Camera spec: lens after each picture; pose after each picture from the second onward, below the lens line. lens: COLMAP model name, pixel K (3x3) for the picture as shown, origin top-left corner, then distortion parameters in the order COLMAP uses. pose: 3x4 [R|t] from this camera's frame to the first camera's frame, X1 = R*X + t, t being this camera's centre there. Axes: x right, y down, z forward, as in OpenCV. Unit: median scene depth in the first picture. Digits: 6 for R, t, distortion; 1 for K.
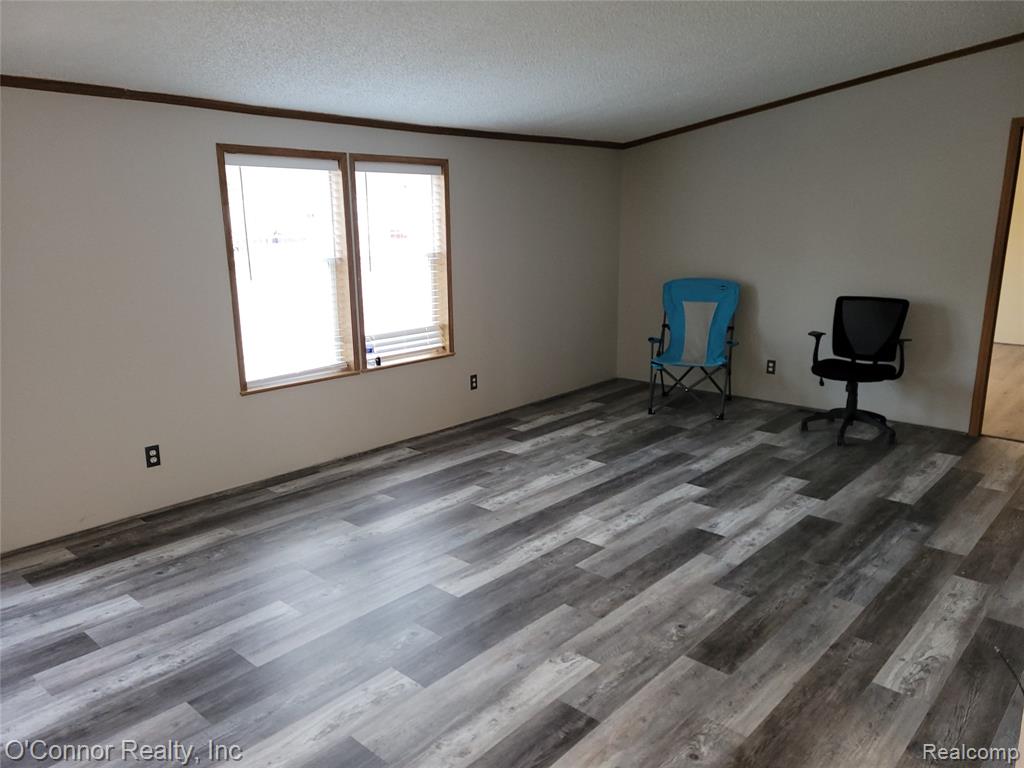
lens RADIAL K [[761.3, 0, 504.4], [0, 761.3, 381.9], [0, 0, 1]] dist [0.056868, -0.030351]
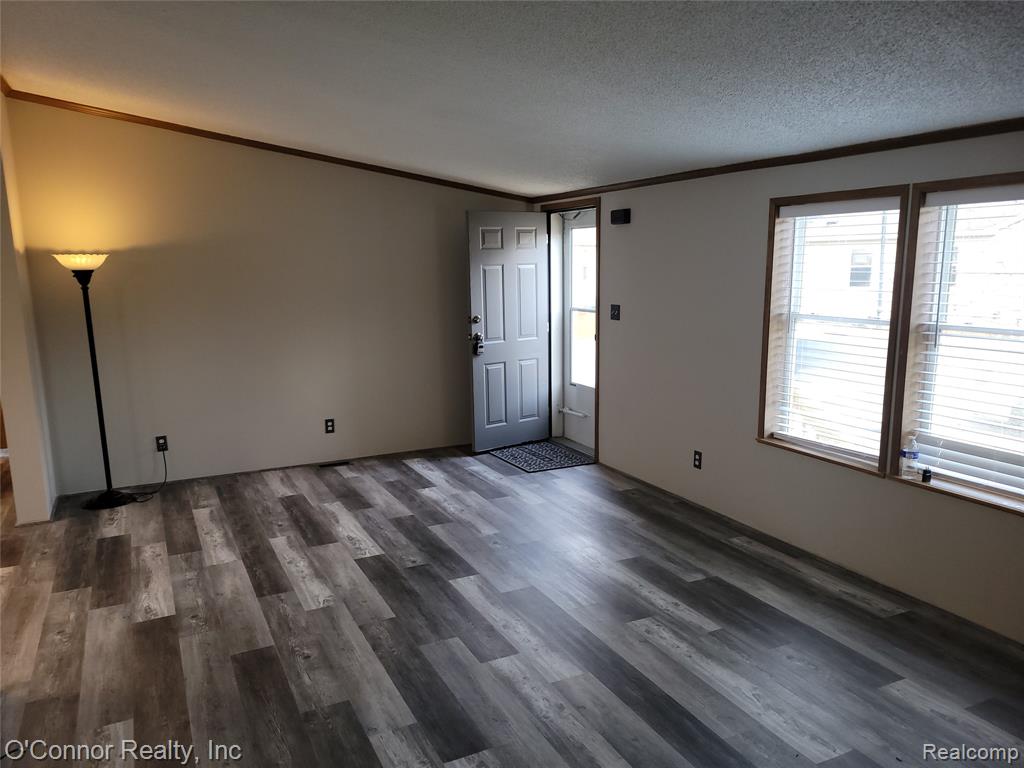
lens RADIAL K [[761.3, 0, 504.1], [0, 761.3, 386.7], [0, 0, 1]] dist [0.056868, -0.030351]
pose [[-0.371101, 0.165519, -0.913722, 0.916584], [-0.184060, 0.951351, 0.247090, -0.314584], [0.910168, 0.259875, -0.322582, 1.307395]]
